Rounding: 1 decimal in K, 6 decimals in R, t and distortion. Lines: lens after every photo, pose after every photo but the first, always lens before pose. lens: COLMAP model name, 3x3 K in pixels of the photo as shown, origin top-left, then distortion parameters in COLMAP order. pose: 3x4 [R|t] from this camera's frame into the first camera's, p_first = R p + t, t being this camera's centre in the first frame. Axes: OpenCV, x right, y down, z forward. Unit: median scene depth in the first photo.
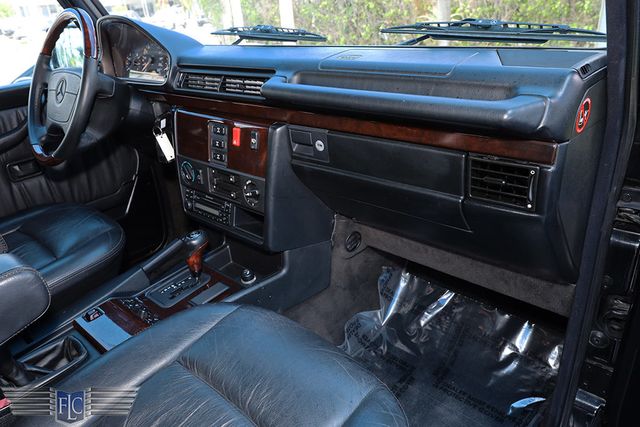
lens RADIAL K [[469.0, 0, 322.8], [0, 469.0, 209.4], [0, 0, 1]] dist [0.002019, -0.002026]
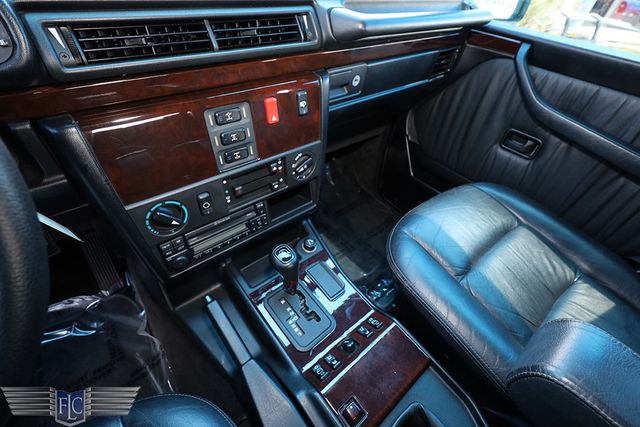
lens RADIAL K [[287.4, 0, 320.5], [0, 287.4, 209.1], [0, 0, 1]] dist [0.002460, 0.000158]
pose [[0.126733, -0.610031, 0.782177, -0.602648], [0.313284, 0.772790, 0.551950, -0.252807], [-0.941165, 0.175094, 0.289051, 0.800729]]
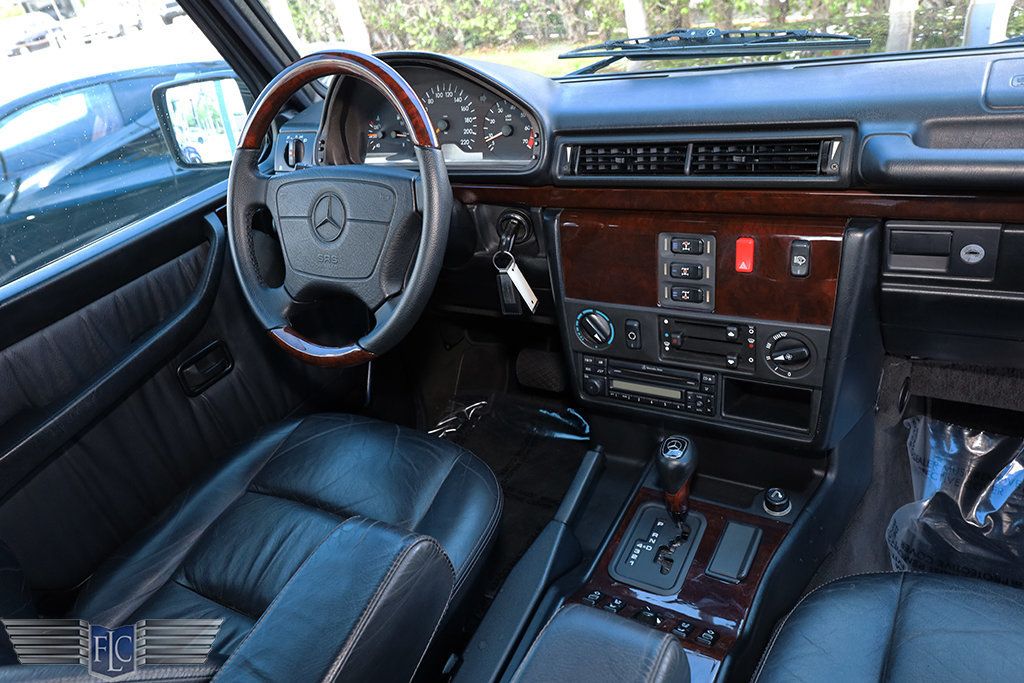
lens RADIAL K [[750.4, 0, 503.7], [0, 750.4, 337.3], [0, 0, 1]] dist [0.002019, -0.002026]
pose [[0.978179, -0.185247, 0.094067, -0.528666], [0.178286, 0.980902, 0.077751, -0.172871], [-0.106673, -0.059284, 0.992525, 0.180271]]
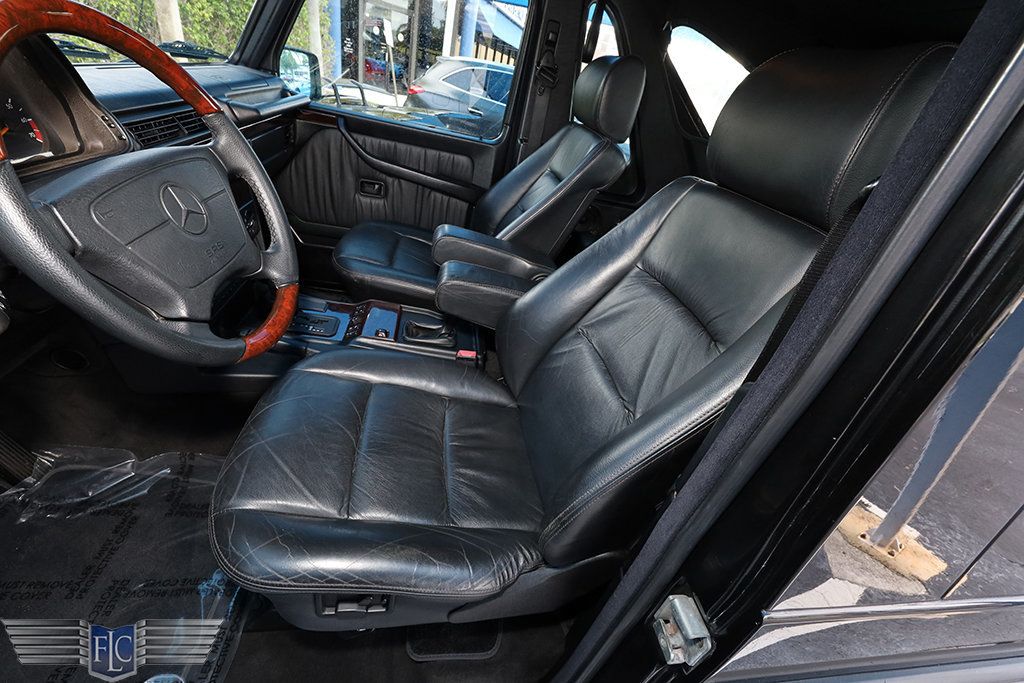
lens RADIAL K [[416.5, 0, 515.1], [0, 416.5, 336.6], [0, 0, 1]] dist [0.000092, 0.000107]
pose [[-0.758653, -0.418007, 0.499716, -1.206719], [0.117208, 0.666943, 0.735833, -0.492695], [-0.640865, 0.616812, -0.456984, 1.181894]]
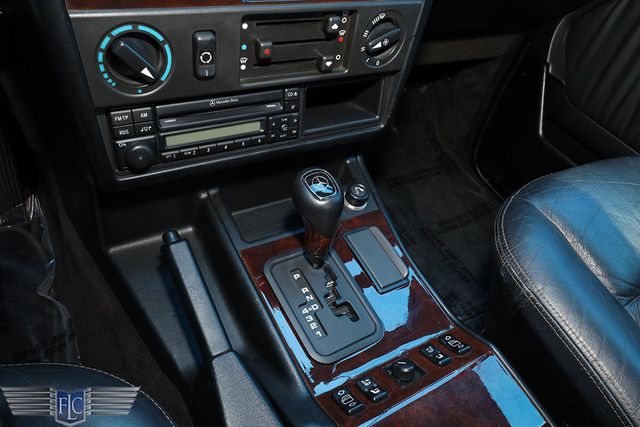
lens RADIAL K [[469.0, 0, 319.0], [0, 469.0, 210.2], [0, 0, 1]] dist [0.002019, -0.002026]
pose [[0.284154, -0.585580, 0.759179, -0.622391], [0.185071, 0.810427, 0.555839, -0.168836], [-0.940747, -0.017442, 0.338660, 0.865467]]
